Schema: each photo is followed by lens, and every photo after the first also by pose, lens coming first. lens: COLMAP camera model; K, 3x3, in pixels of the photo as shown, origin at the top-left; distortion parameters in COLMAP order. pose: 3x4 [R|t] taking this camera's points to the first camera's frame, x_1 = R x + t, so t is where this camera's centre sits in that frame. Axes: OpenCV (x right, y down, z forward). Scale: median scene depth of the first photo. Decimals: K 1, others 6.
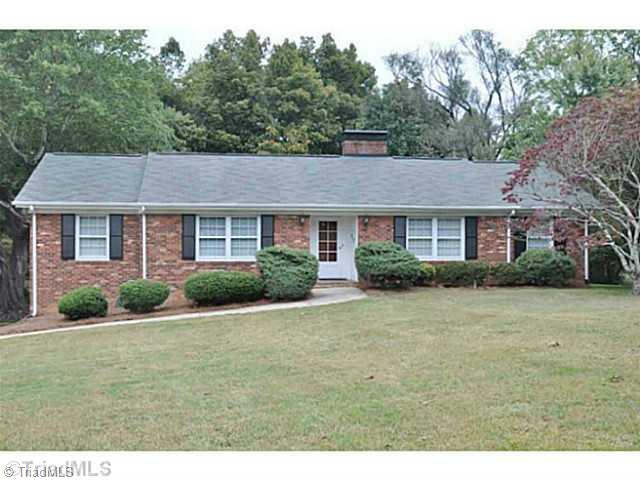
lens RADIAL K [[593.2, 0, 320.0], [0, 593.2, 240.0], [0, 0, 1]] dist [-0.021251, 0.000842]
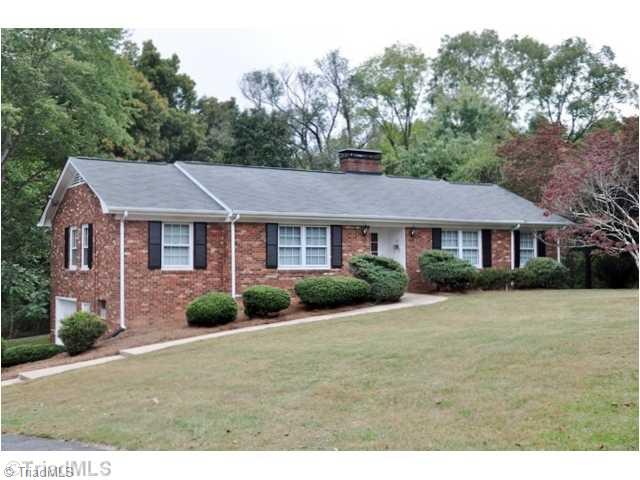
lens RADIAL K [[651.5, 0, 320.0], [0, 651.5, 240.0], [0, 0, 1]] dist [-0.041752, 0.003703]
pose [[0.941995, 0.003411, 0.335610, -0.512838], [0.012386, 0.998914, -0.044919, 0.035752], [-0.335399, 0.046470, 0.940929, -0.076134]]
